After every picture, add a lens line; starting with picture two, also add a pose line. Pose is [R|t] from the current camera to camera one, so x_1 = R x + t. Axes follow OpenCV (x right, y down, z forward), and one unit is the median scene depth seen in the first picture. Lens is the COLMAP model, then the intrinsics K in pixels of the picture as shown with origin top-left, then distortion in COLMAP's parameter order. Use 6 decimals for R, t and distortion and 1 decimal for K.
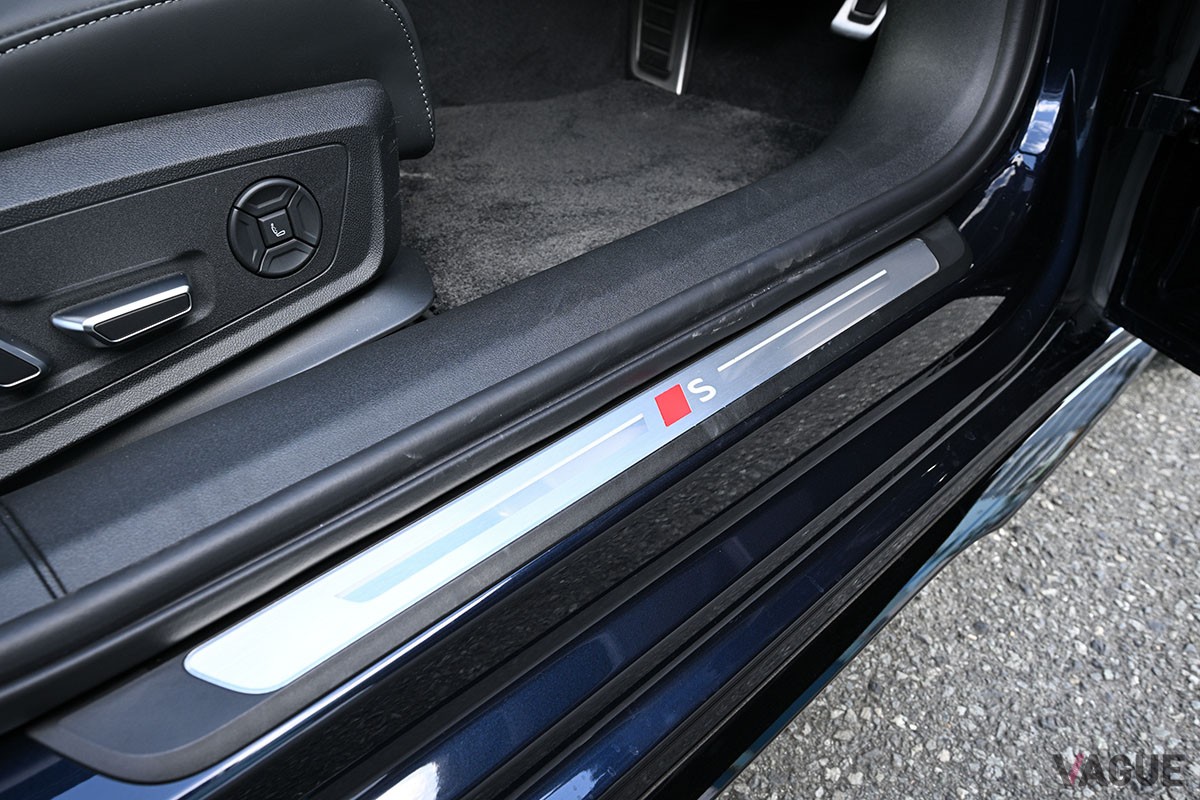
lens RADIAL K [[873.1, 0, 600.2], [0, 873.1, 400.6], [0, 0, 1]] dist [-0.003604, -0.002775]
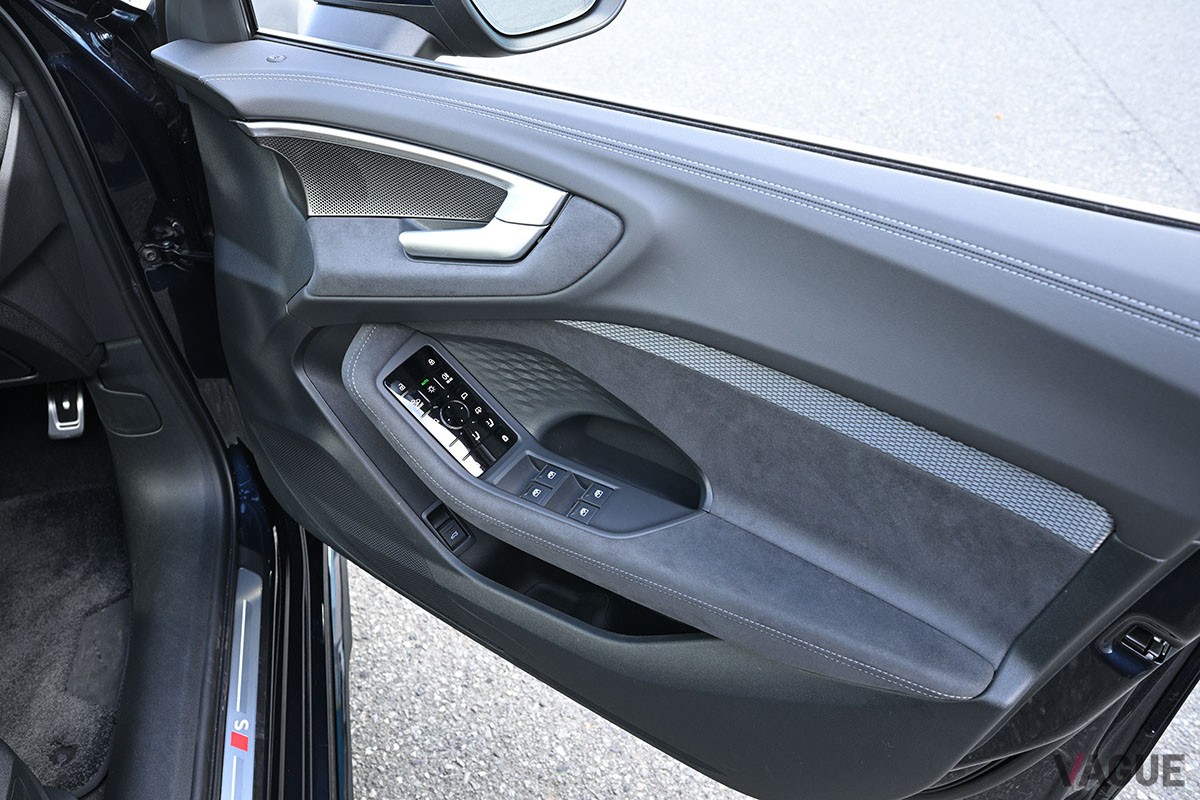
lens RADIAL K [[947.9, 0, 598.3], [0, 947.9, 400.1], [0, 0, 1]] dist [-0.011540, -0.000112]
pose [[0.505614, -0.534753, 0.677047, -0.339778], [0.516216, 0.816287, 0.259222, -0.469763], [-0.691285, 0.218437, 0.688775, -0.808484]]
